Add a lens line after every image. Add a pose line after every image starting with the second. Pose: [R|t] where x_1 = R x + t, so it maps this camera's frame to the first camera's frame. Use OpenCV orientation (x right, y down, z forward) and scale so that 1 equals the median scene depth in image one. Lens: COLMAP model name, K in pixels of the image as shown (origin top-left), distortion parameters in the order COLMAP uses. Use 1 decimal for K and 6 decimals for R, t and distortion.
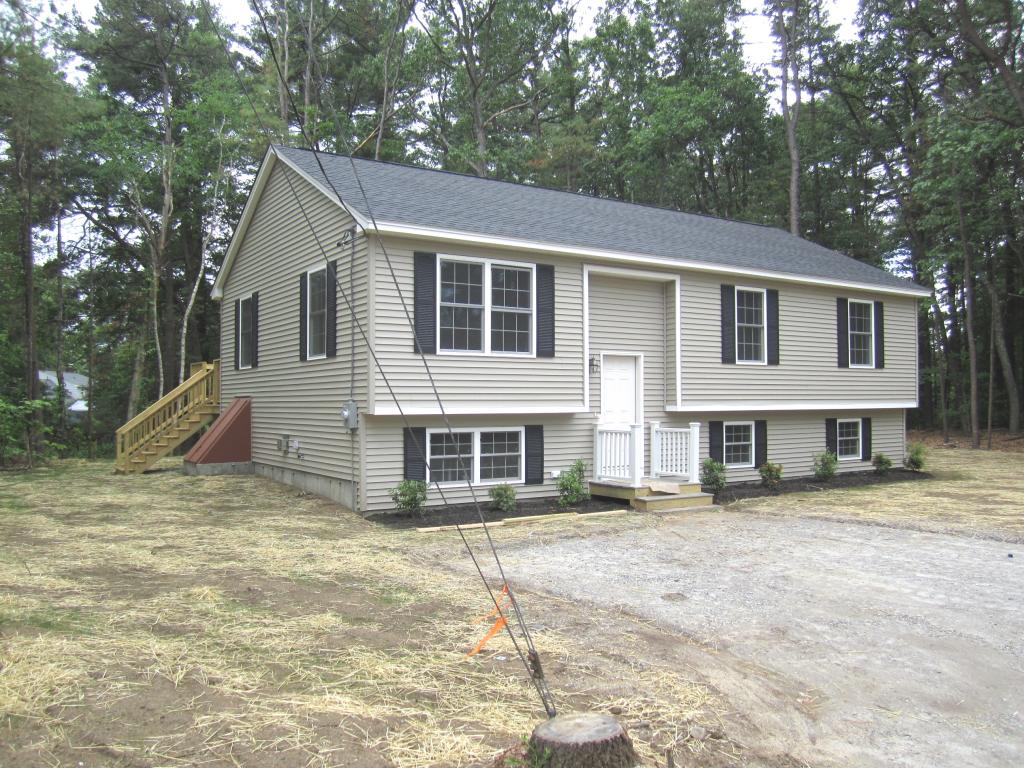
lens RADIAL K [[836.7, 0, 510.5], [0, 836.7, 390.2], [0, 0, 1]] dist [-0.079882, 0.051432]
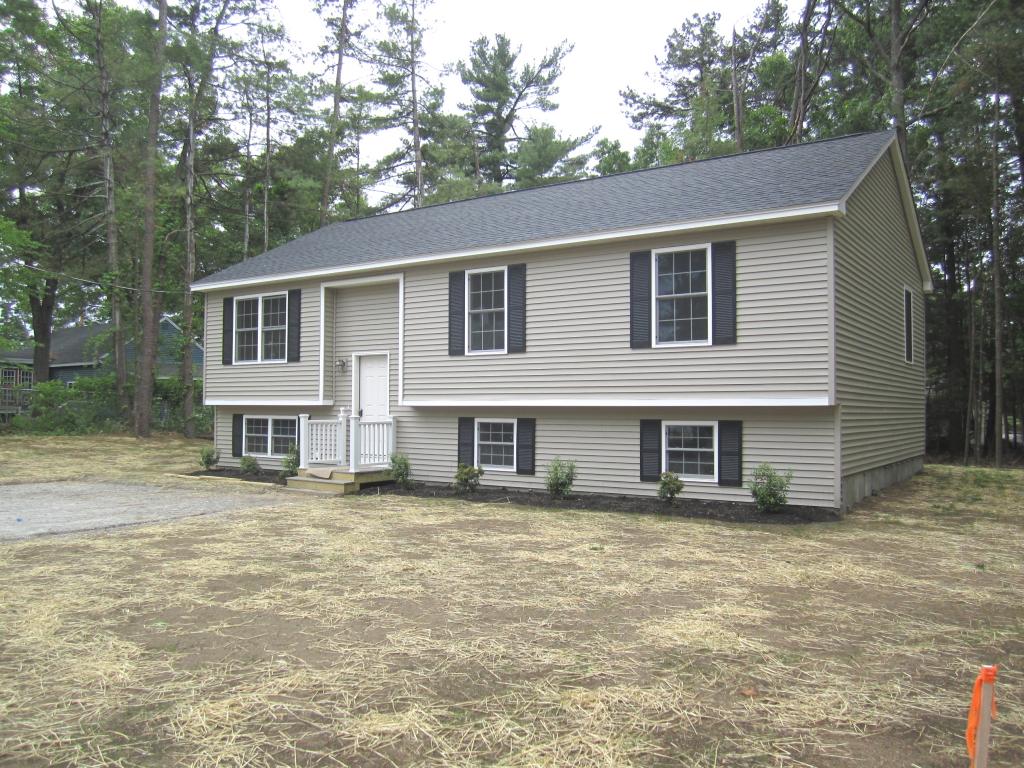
lens RADIAL K [[775.4, 0, 512.4], [0, 775.4, 368.9], [0, 0, 1]] dist [-0.032777, 0.000800]
pose [[0.419636, -0.030376, -0.907184, 1.027536], [0.017499, 0.999525, -0.025374, 0.005745], [0.907524, -0.005227, 0.419969, 0.660051]]
